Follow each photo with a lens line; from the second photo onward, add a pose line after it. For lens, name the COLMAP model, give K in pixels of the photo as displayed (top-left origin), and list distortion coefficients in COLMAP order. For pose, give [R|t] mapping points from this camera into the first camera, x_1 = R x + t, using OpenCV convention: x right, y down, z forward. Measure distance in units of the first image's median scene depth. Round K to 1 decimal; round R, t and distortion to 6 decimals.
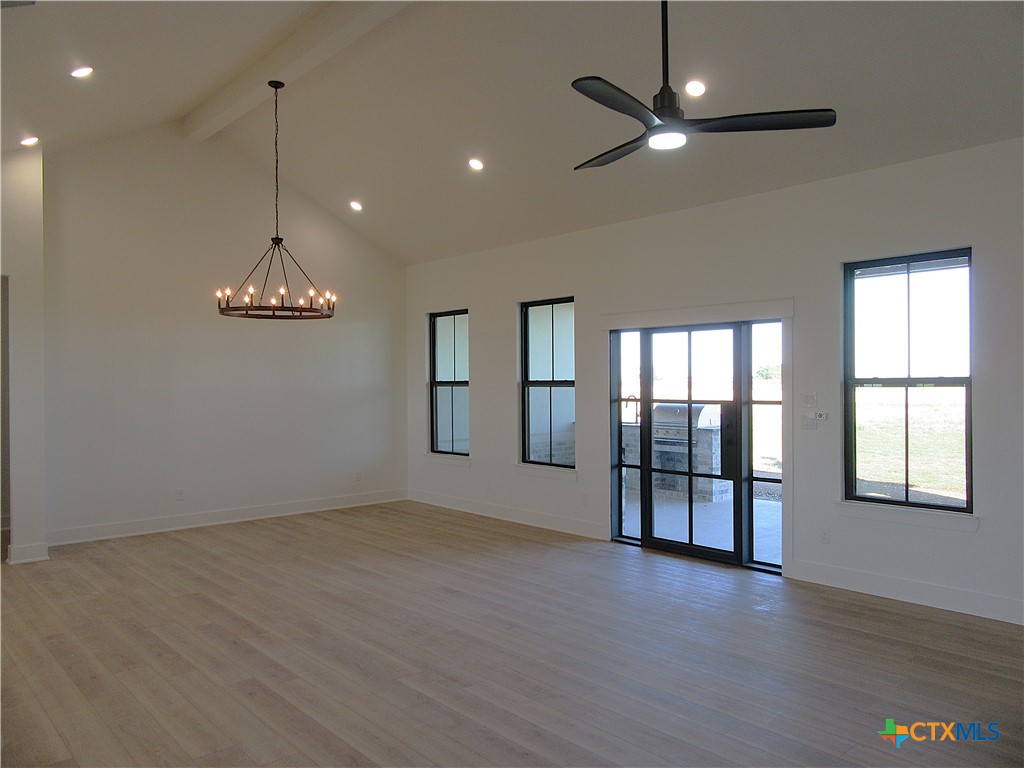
lens RADIAL K [[757.1, 0, 512.9], [0, 757.1, 373.9], [0, 0, 1]] dist [-0.012135, 0.015120]
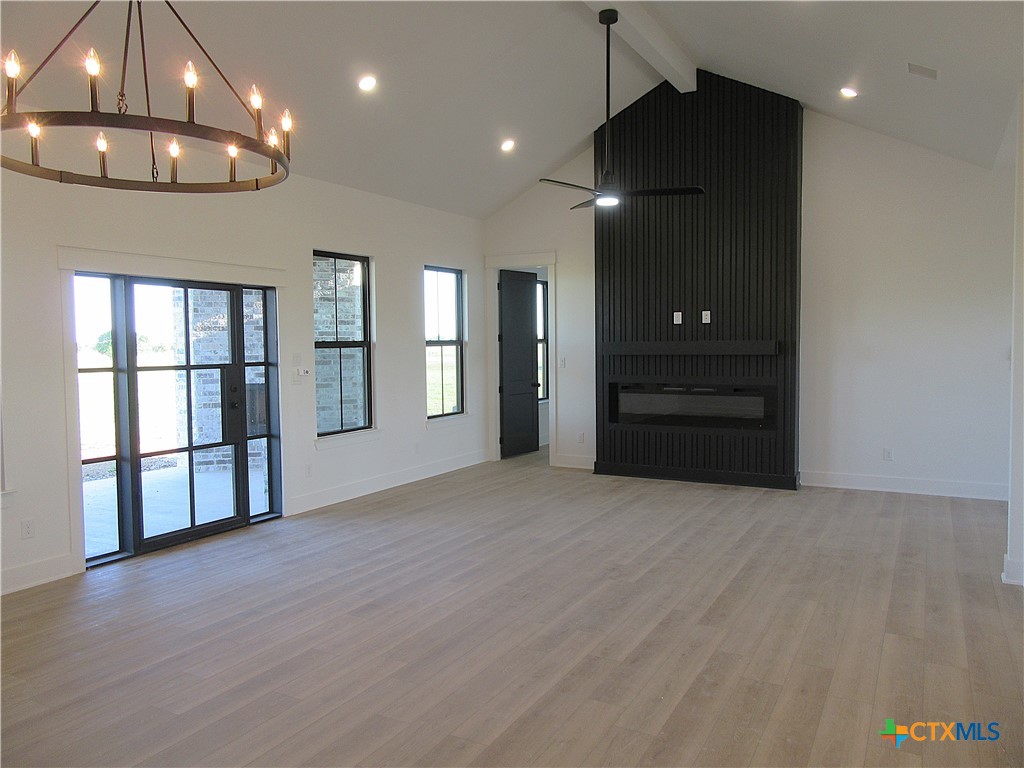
lens RADIAL K [[751.2, 0, 518.3], [0, 751.2, 380.8], [0, 0, 1]] dist [-0.011891, 0.004212]
pose [[-0.336045, -0.039790, 0.941005, -1.055467], [0.003769, 0.999042, 0.043590, 0.022973], [-0.941838, 0.018195, -0.335573, 1.367187]]
